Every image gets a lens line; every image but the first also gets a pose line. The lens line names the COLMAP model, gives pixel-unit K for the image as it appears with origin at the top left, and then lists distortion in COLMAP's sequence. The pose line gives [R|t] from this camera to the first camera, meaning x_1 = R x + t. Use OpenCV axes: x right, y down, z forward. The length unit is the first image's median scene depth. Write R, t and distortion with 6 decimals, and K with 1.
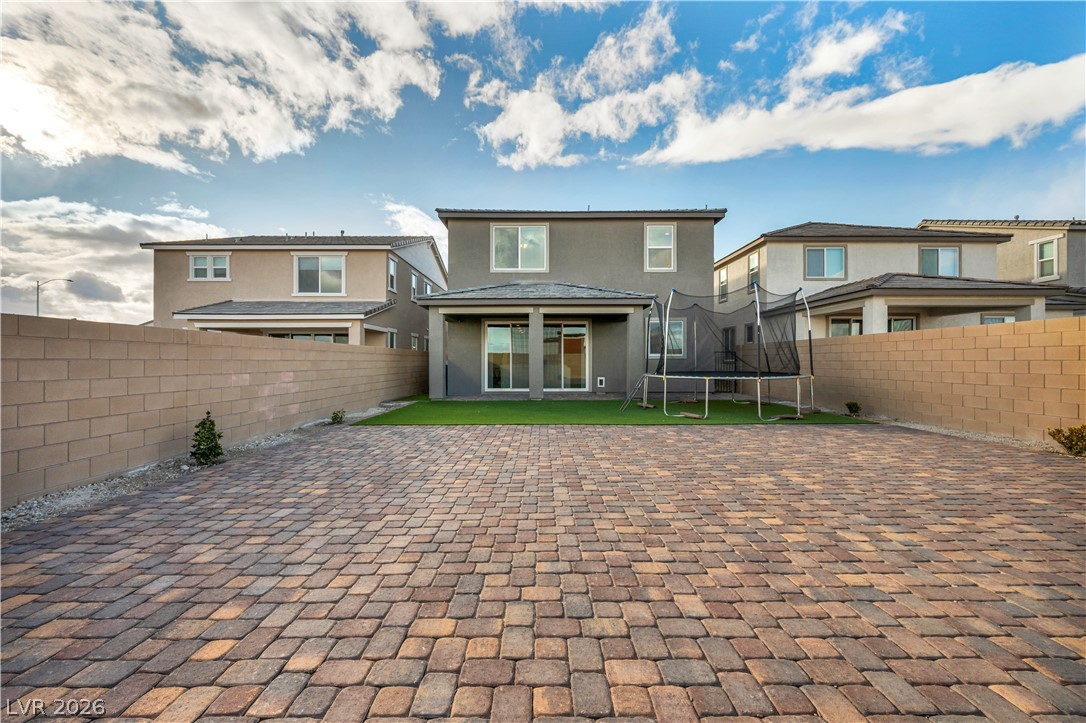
lens RADIAL K [[431.4, 0, 546.6], [0, 431.4, 363.8], [0, 0, 1]] dist [-0.001023, -0.000406]
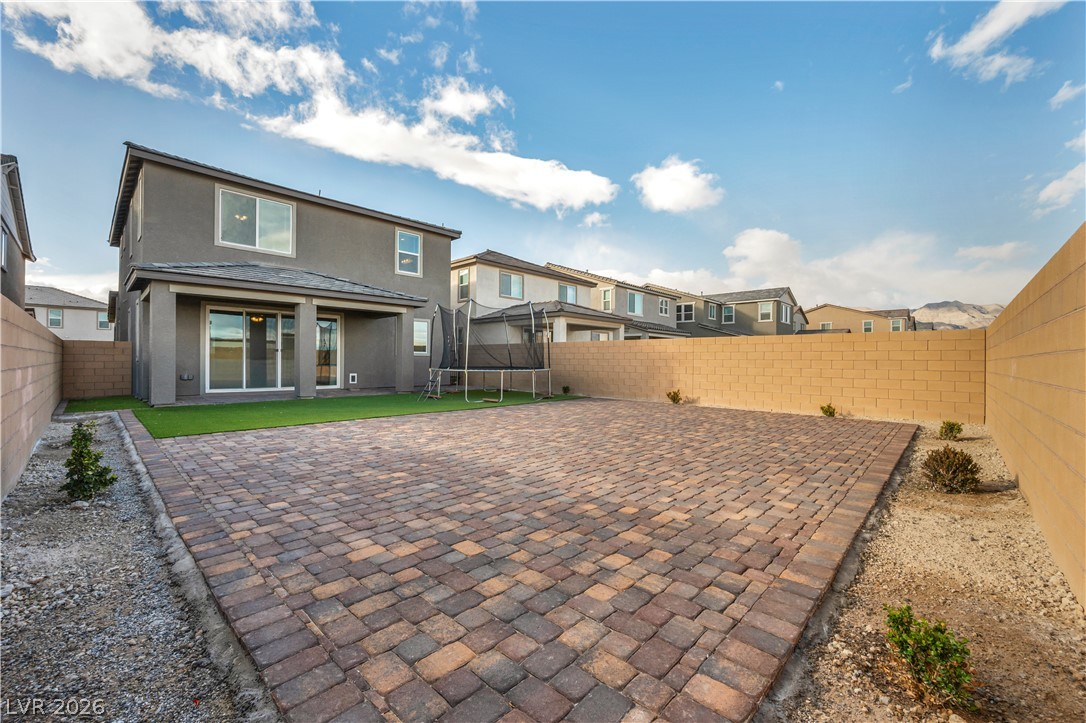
lens RADIAL K [[431.4, 0, 546.6], [0, 431.4, 363.8], [0, 0, 1]] dist [-0.001023, -0.000406]
pose [[0.691572, 0.001117, 0.722306, -0.228141], [-0.003929, 0.999990, 0.002214, 0.003834], [-0.722297, -0.004369, 0.691570, -0.001061]]
